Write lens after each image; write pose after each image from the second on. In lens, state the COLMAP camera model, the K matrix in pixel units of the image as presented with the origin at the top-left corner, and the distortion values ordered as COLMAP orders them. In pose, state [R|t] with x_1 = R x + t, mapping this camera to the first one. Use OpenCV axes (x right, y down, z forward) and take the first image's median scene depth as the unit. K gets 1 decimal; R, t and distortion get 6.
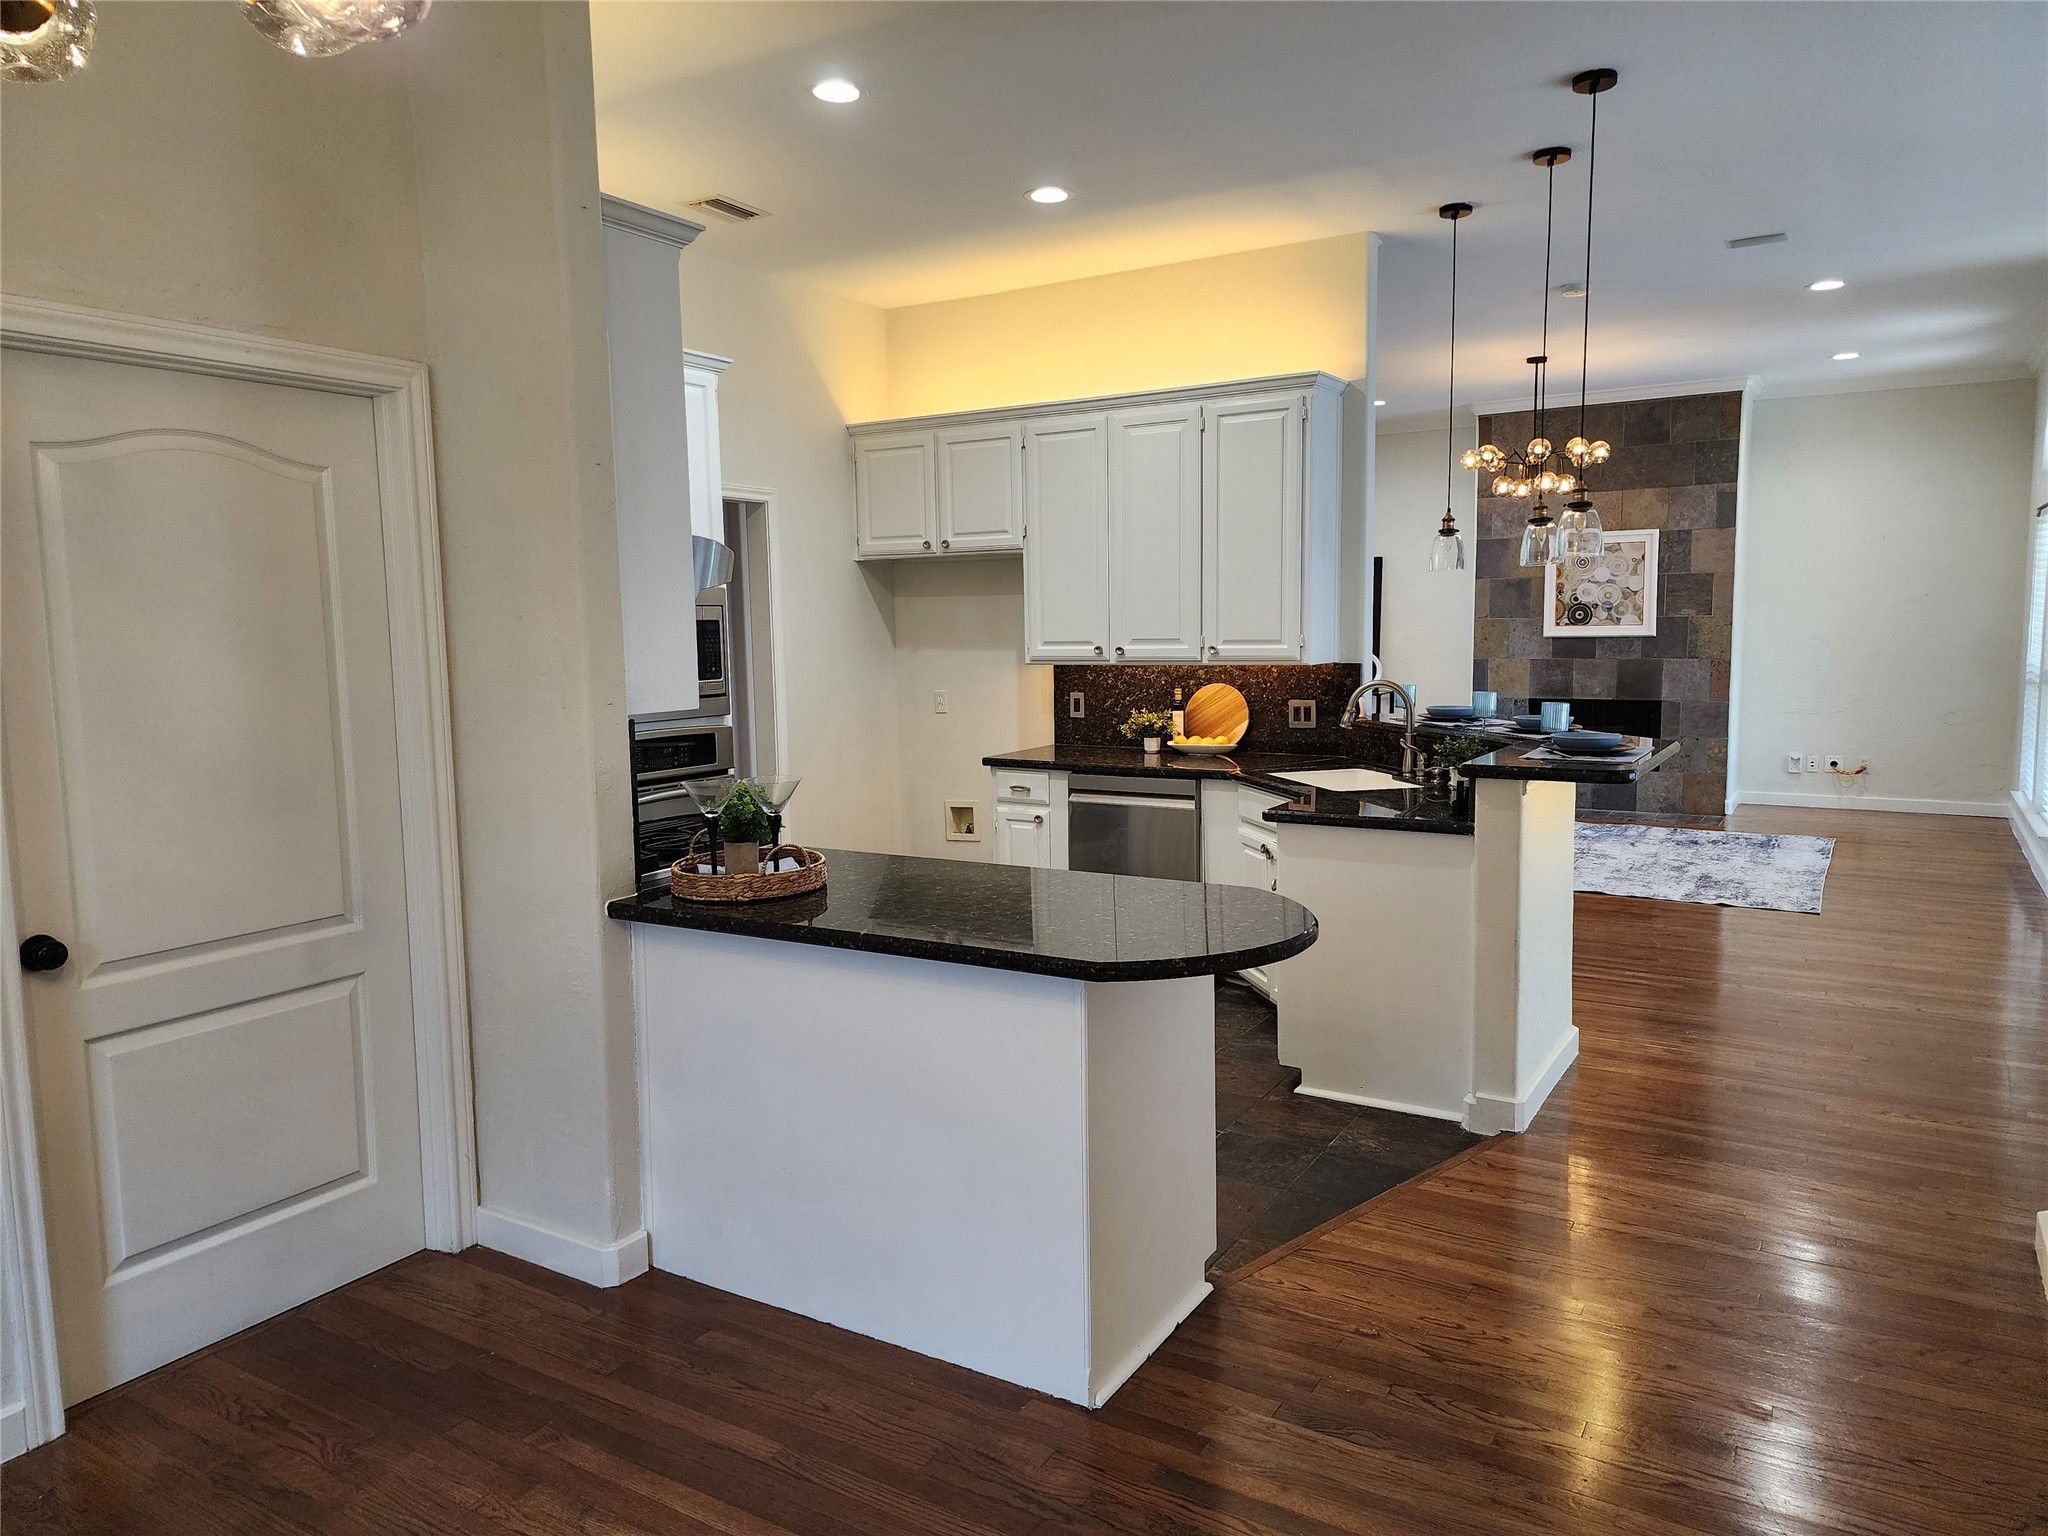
lens RADIAL K [[1367.0, 0, 1024.0], [0, 1367.0, 768.0], [0, 0, 1]] dist [0.029177, 0.000553]
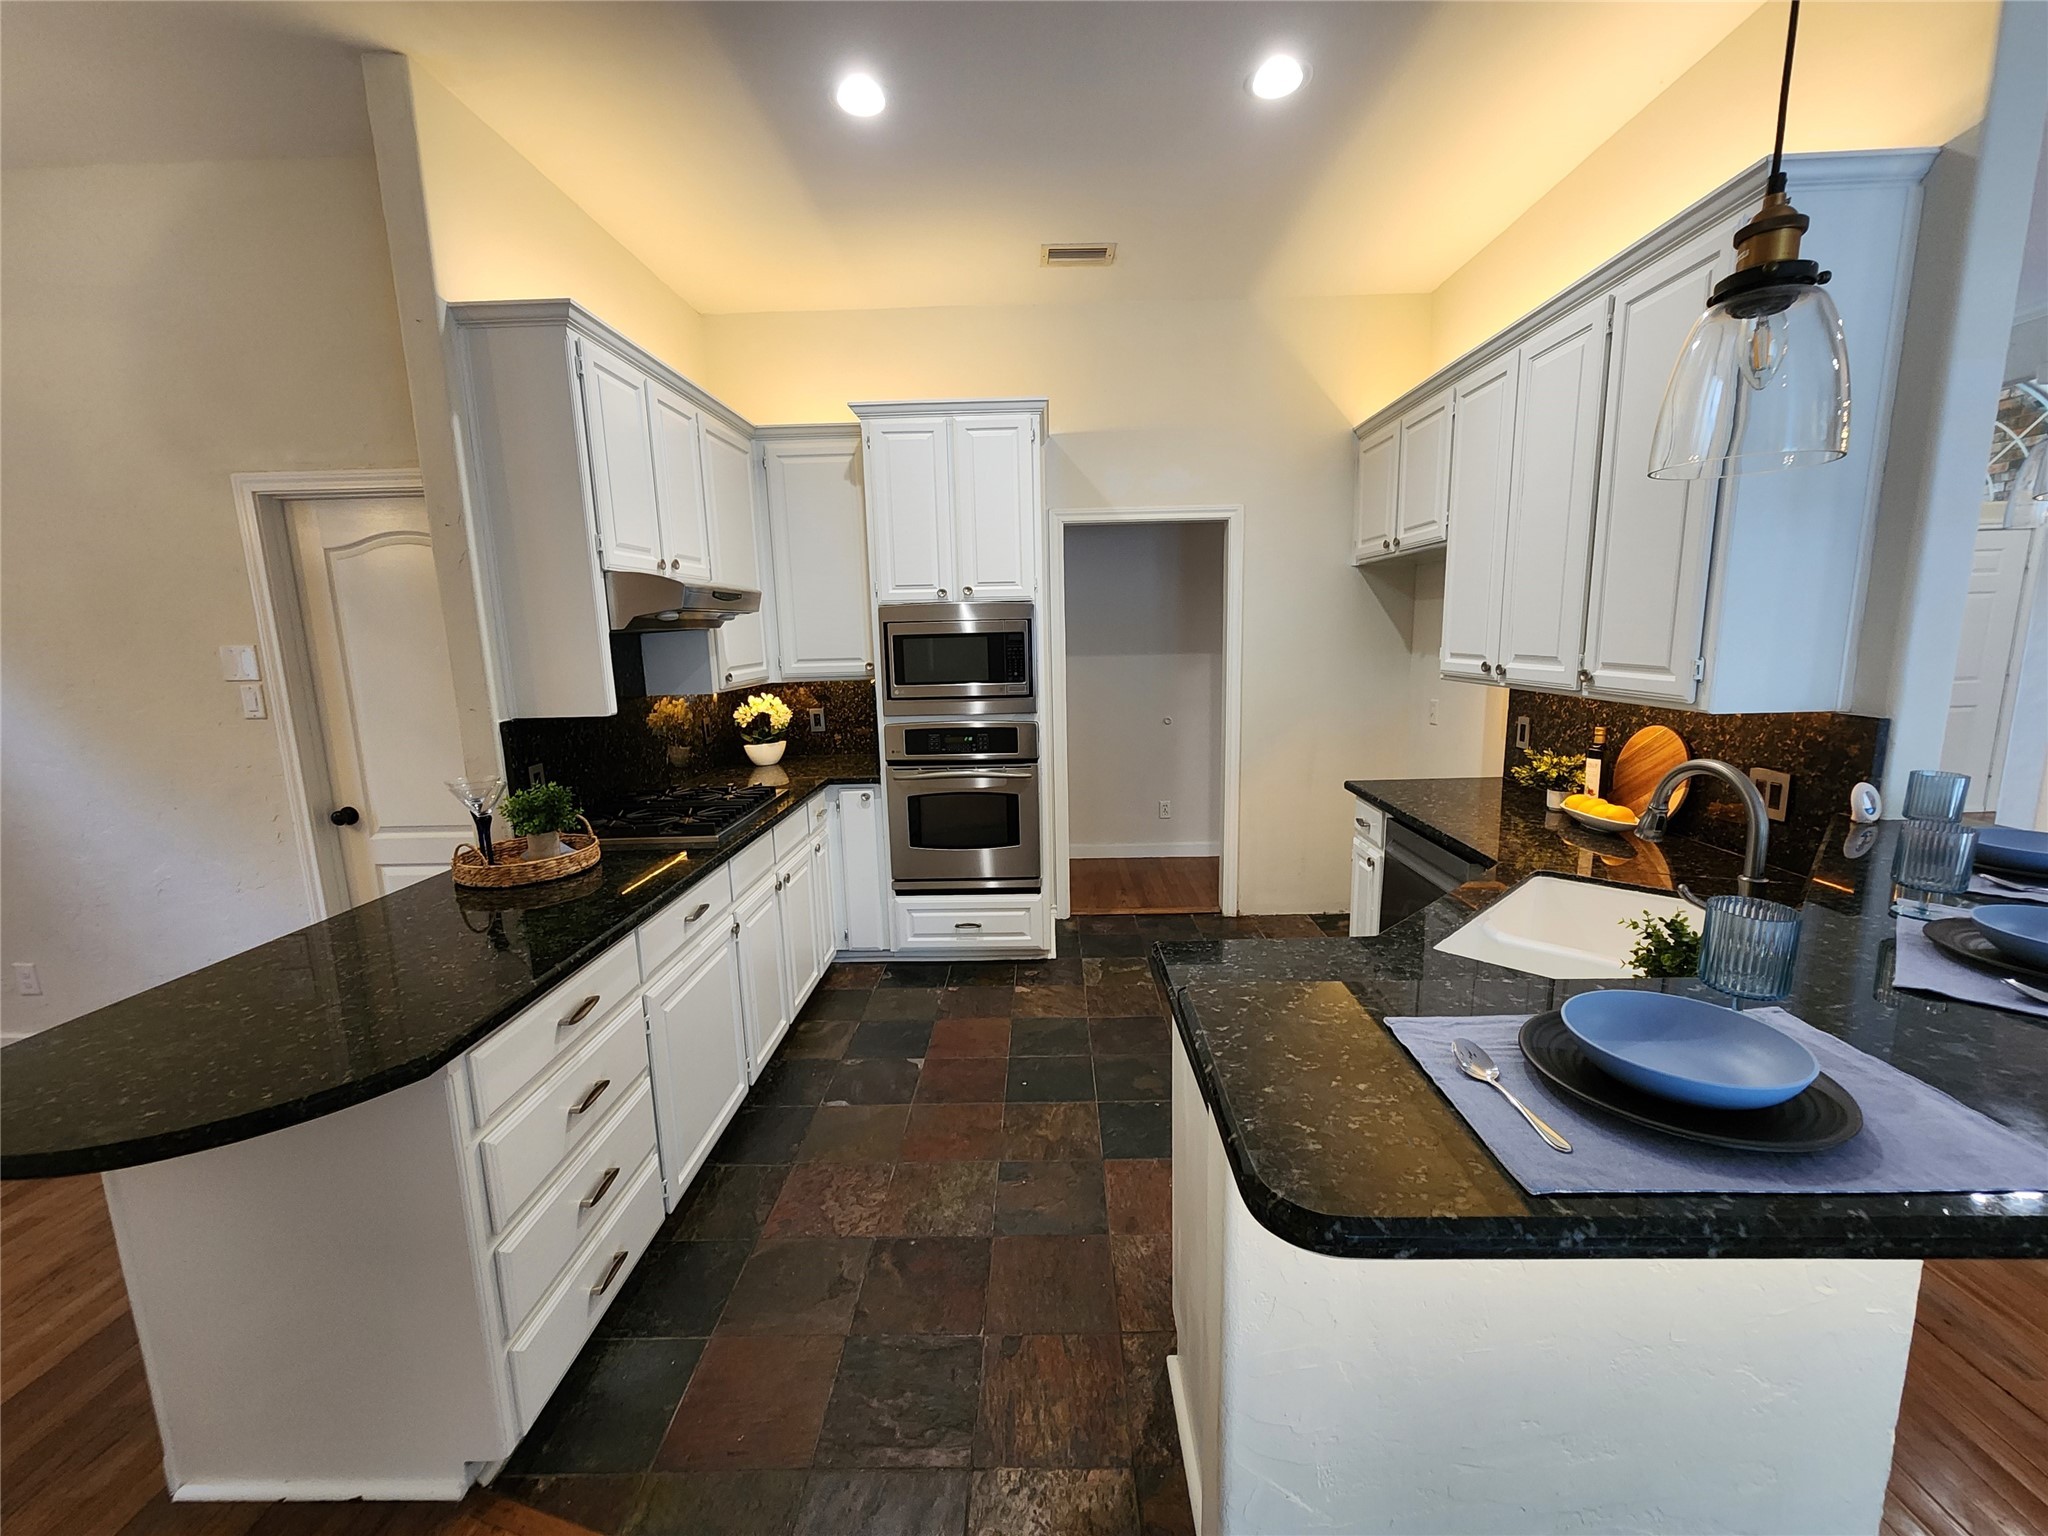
lens RADIAL K [[840.5, 0, 1032.3], [0, 840.5, 776.2], [0, 0, 1]] dist [-0.001527, -0.000003]
pose [[0.509067, 0.154197, -0.846802, 0.201805], [-0.079668, 0.988040, 0.132022, -0.040310], [0.857032, 0.000255, 0.515264, 0.316271]]
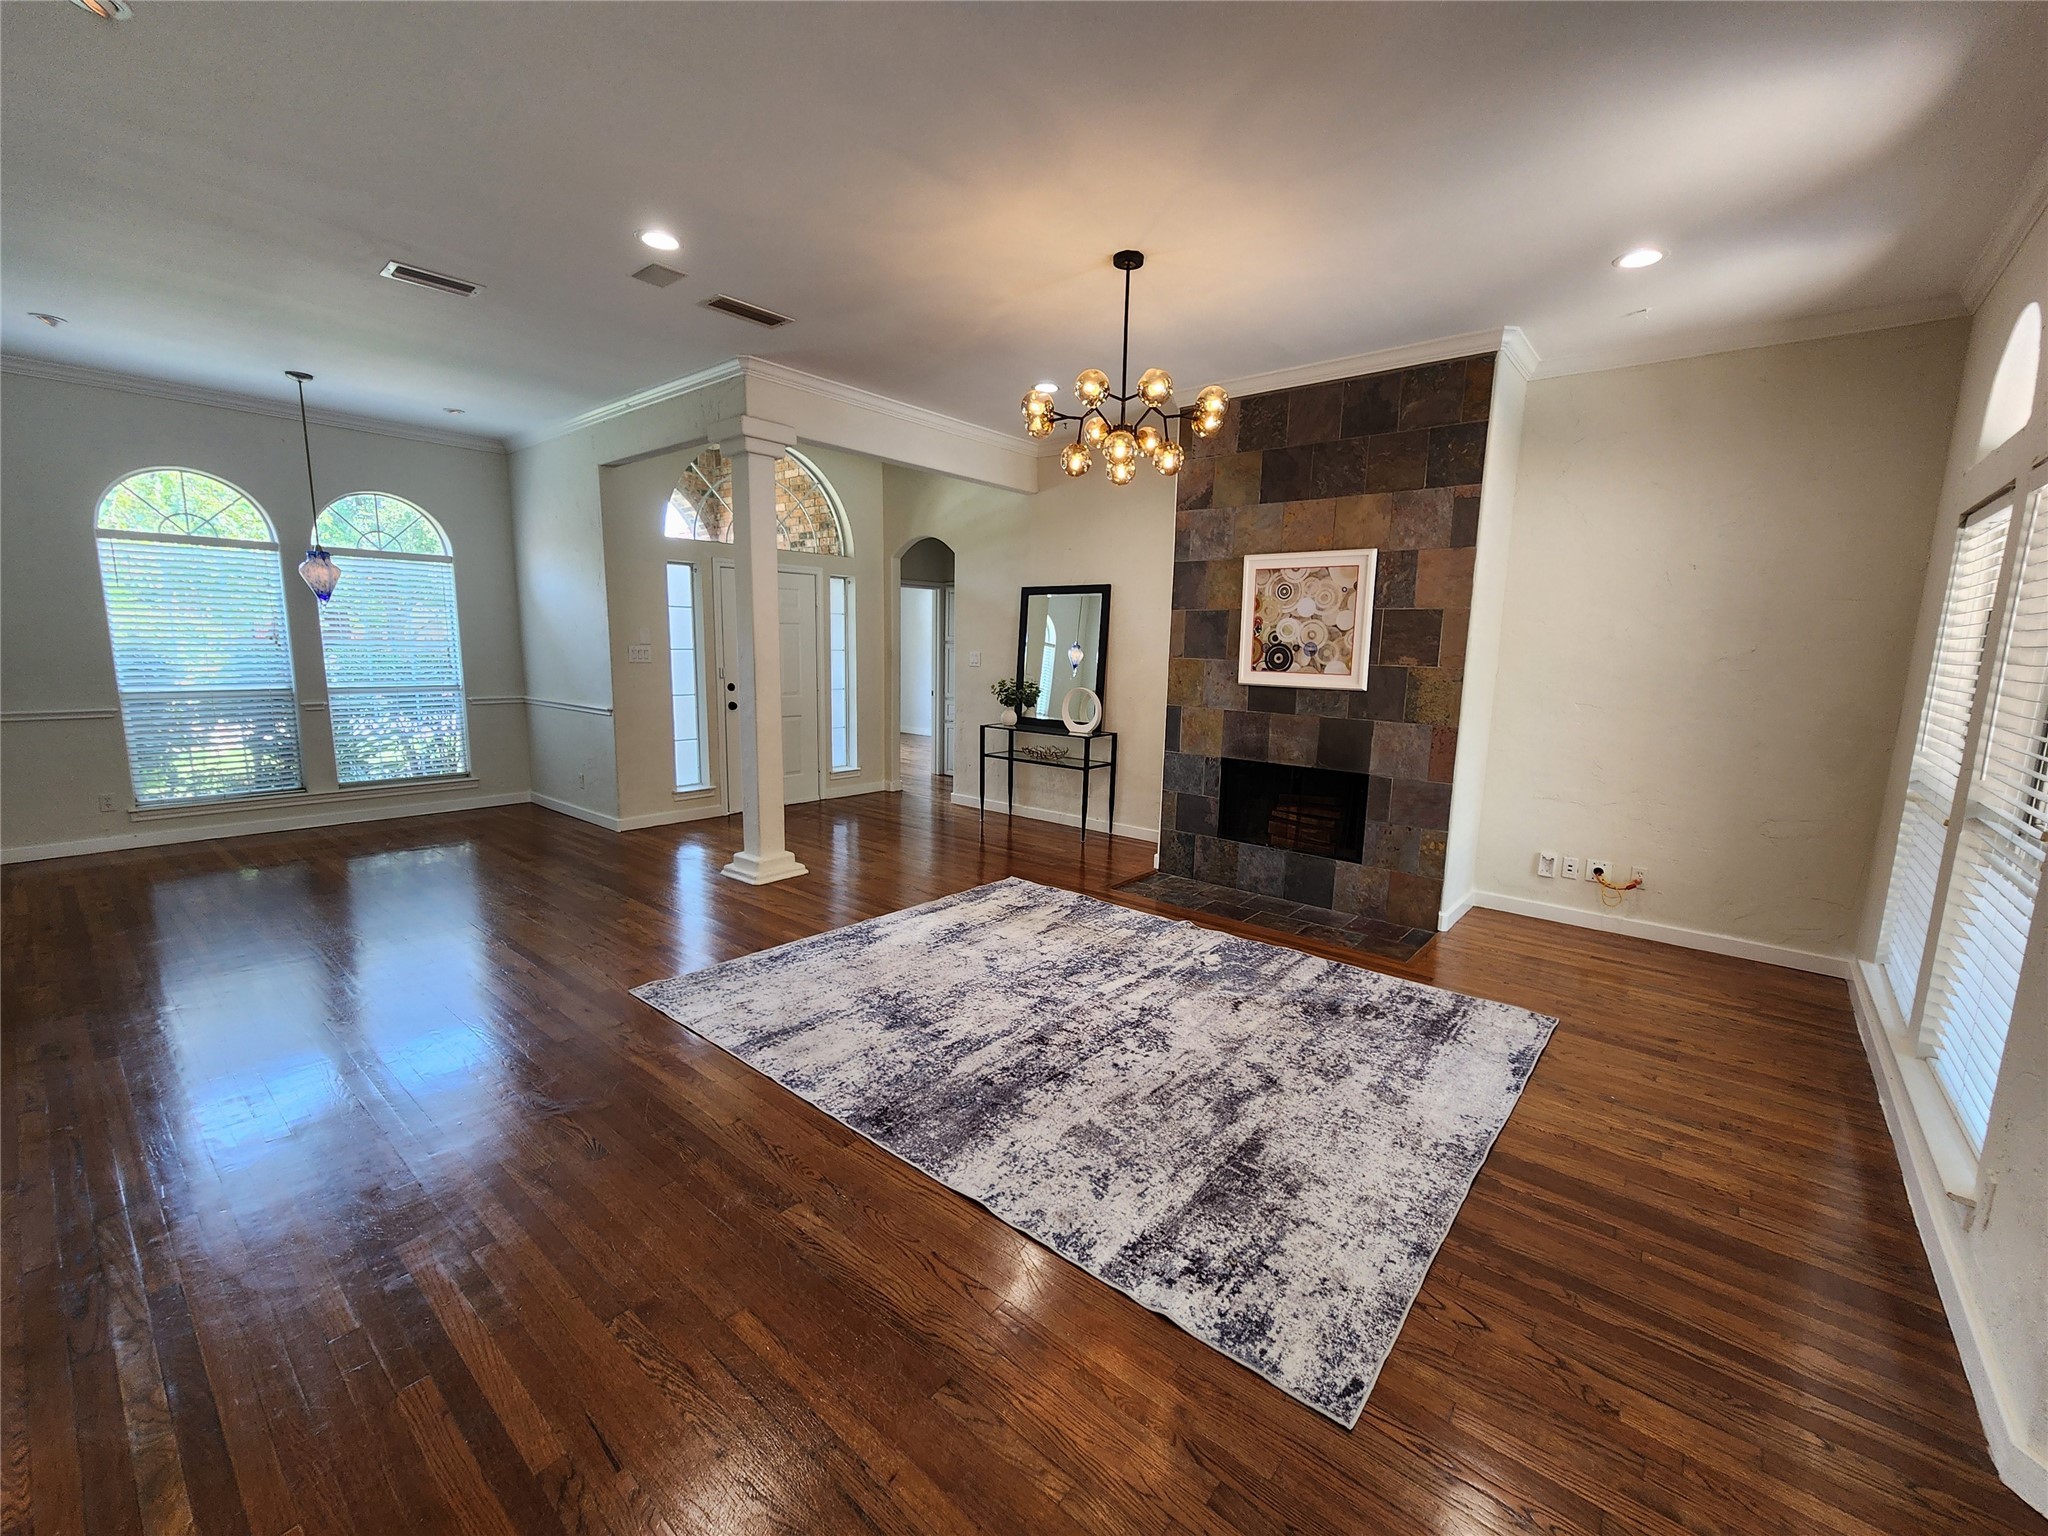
lens RADIAL K [[840.5, 0, 1032.3], [0, 840.5, 776.2], [0, 0, 1]] dist [-0.001527, -0.000003]
pose [[0.989777, 0.060770, -0.129032, 0.340005], [-0.054380, 0.997140, 0.052491, -0.063082], [0.131853, -0.044938, 0.990250, 0.511816]]
